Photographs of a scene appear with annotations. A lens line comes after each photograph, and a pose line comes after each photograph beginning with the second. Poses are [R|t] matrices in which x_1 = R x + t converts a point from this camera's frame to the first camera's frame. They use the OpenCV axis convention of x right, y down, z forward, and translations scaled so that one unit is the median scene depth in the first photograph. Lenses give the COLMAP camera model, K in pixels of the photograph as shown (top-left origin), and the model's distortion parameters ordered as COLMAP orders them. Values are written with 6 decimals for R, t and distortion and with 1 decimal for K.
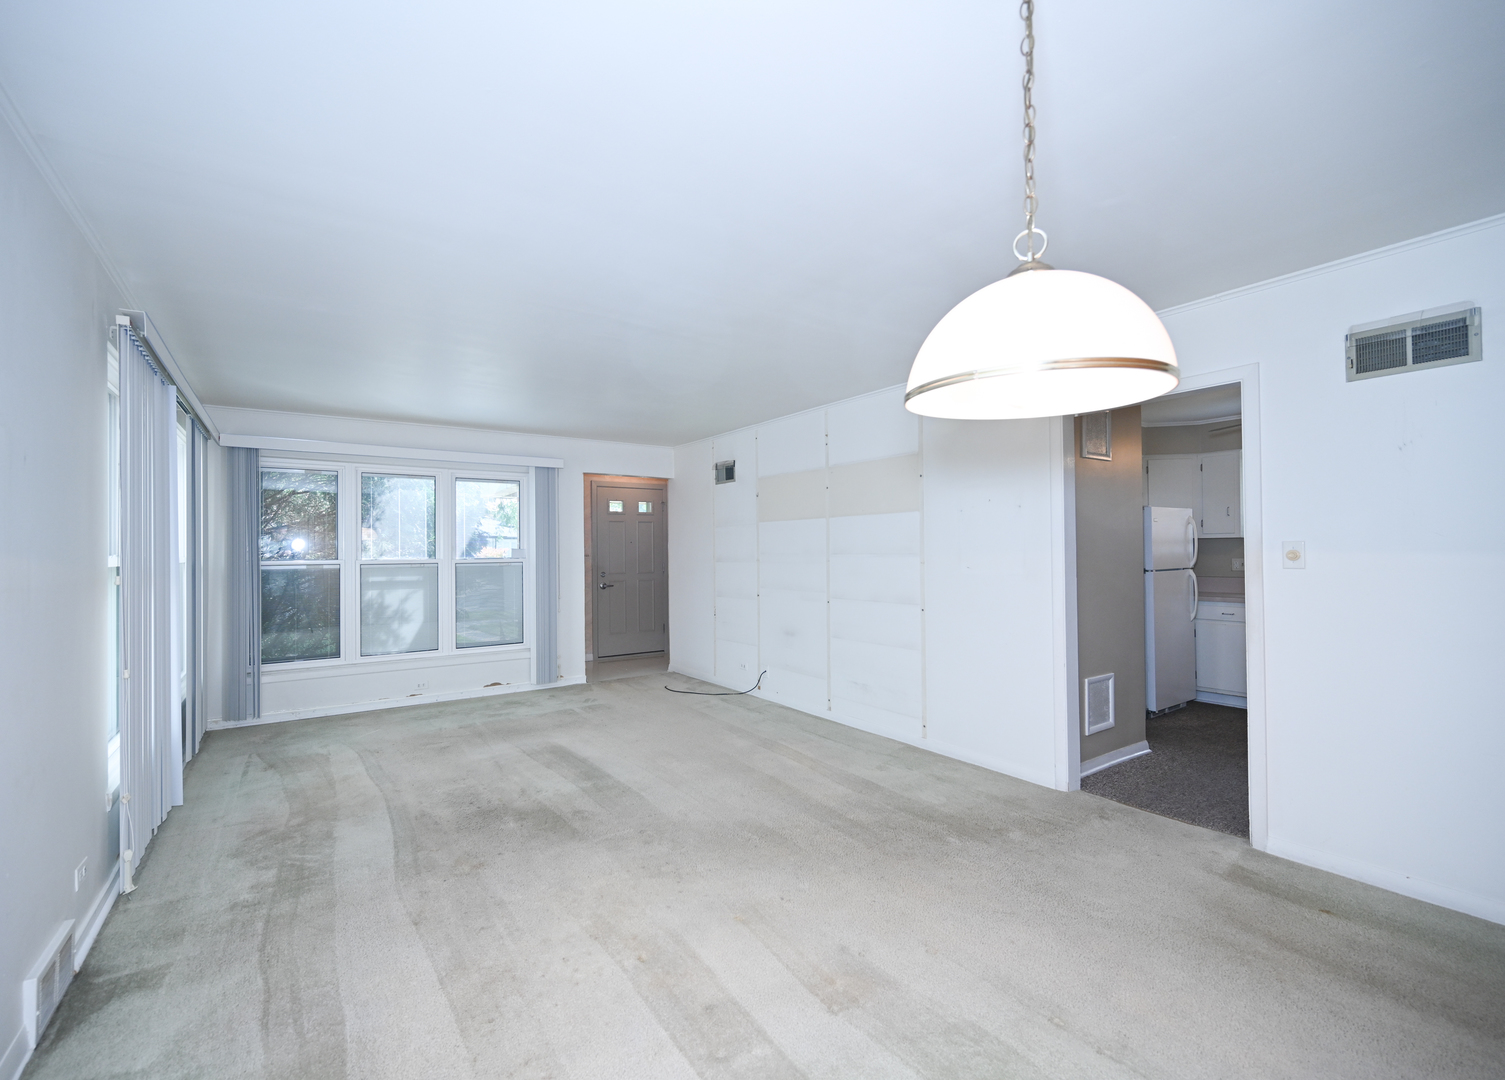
lens RADIAL K [[643.1, 0, 693.4], [0, 643.1, 545.0], [0, 0, 1]] dist [-0.001582, -0.000140]
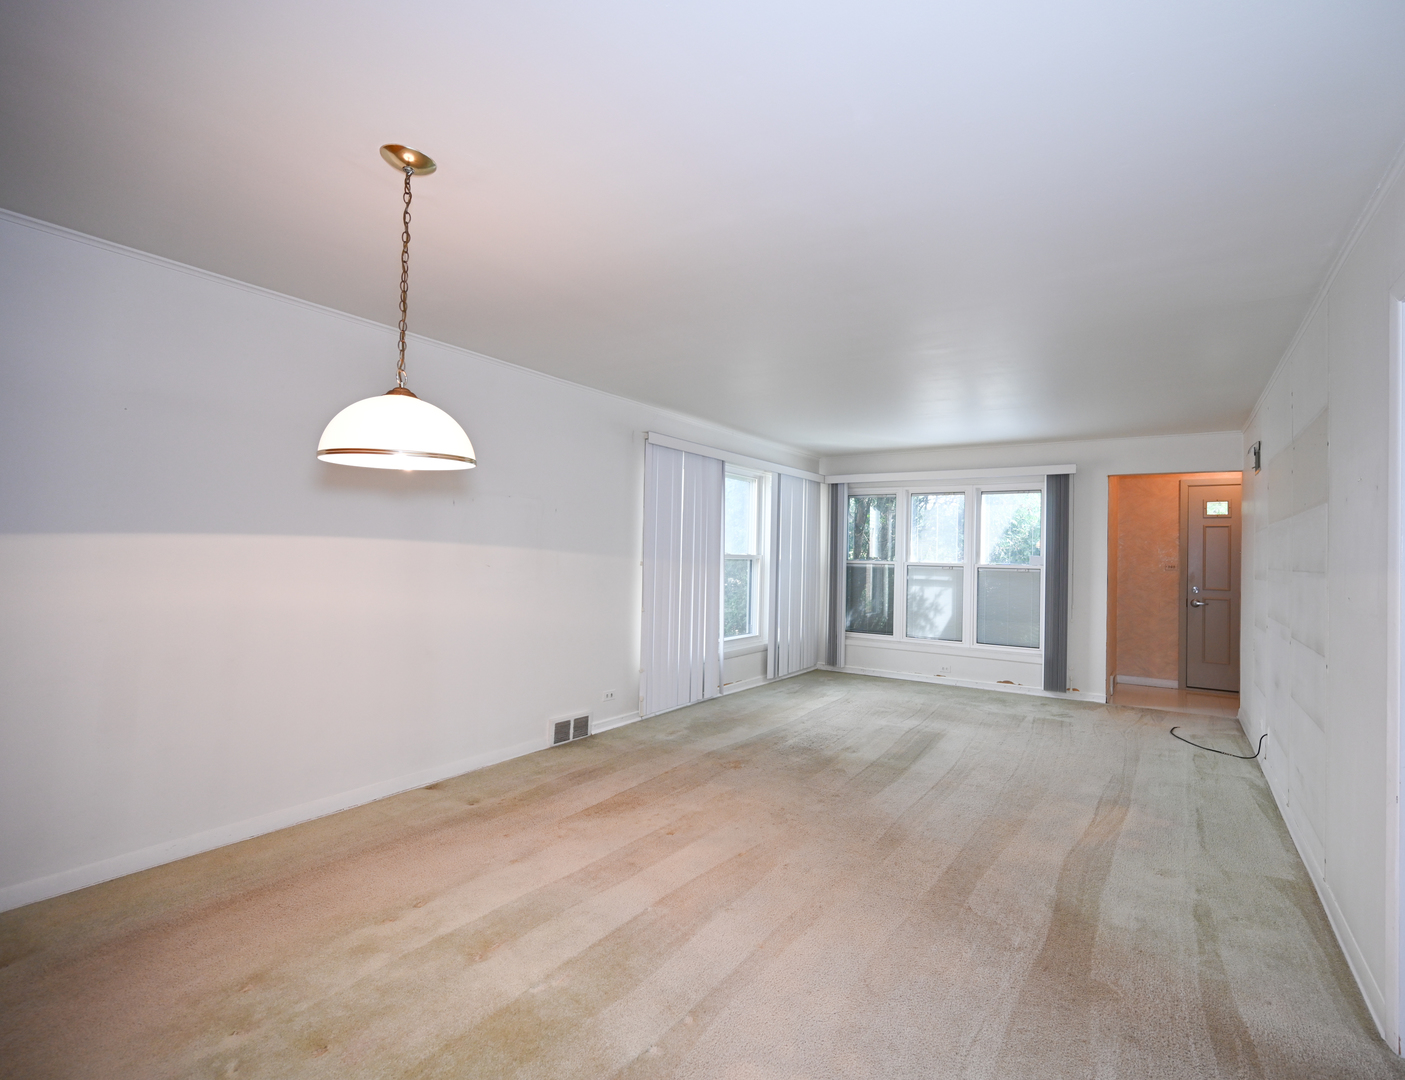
lens RADIAL K [[633.0, 0, 804.7], [0, 633.0, 541.8], [0, 0, 1]] dist [-0.000088, 0.000116]
pose [[0.472787, 0.000989, -0.881176, 0.492191], [-0.016865, 0.999826, -0.007926, -0.002357], [0.881015, 0.018609, 0.472721, 0.217321]]
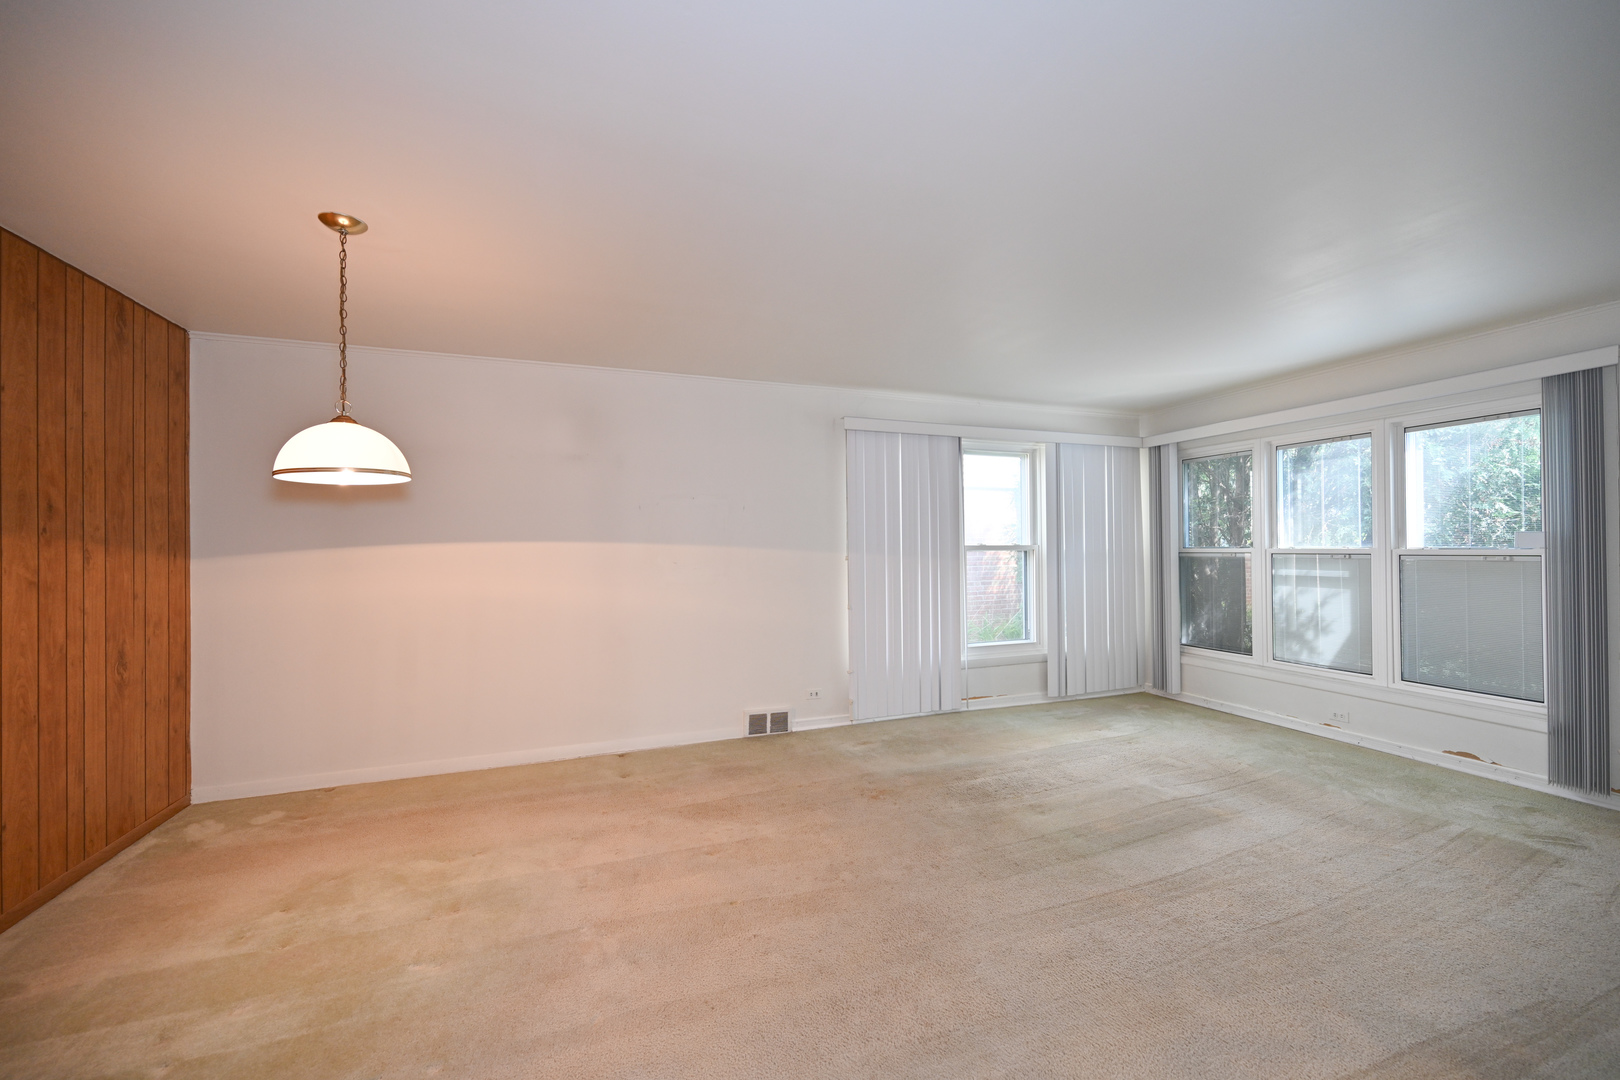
lens RADIAL K [[627.4, 0, 806.2], [0, 627.4, 543.5], [0, 0, 1]] dist [0.000570, 0.000038]
pose [[-0.198579, 0.006319, -0.980064, 0.426608], [0.021367, 0.999769, 0.002116, 0.002285], [0.979852, -0.020521, -0.198668, 0.547122]]
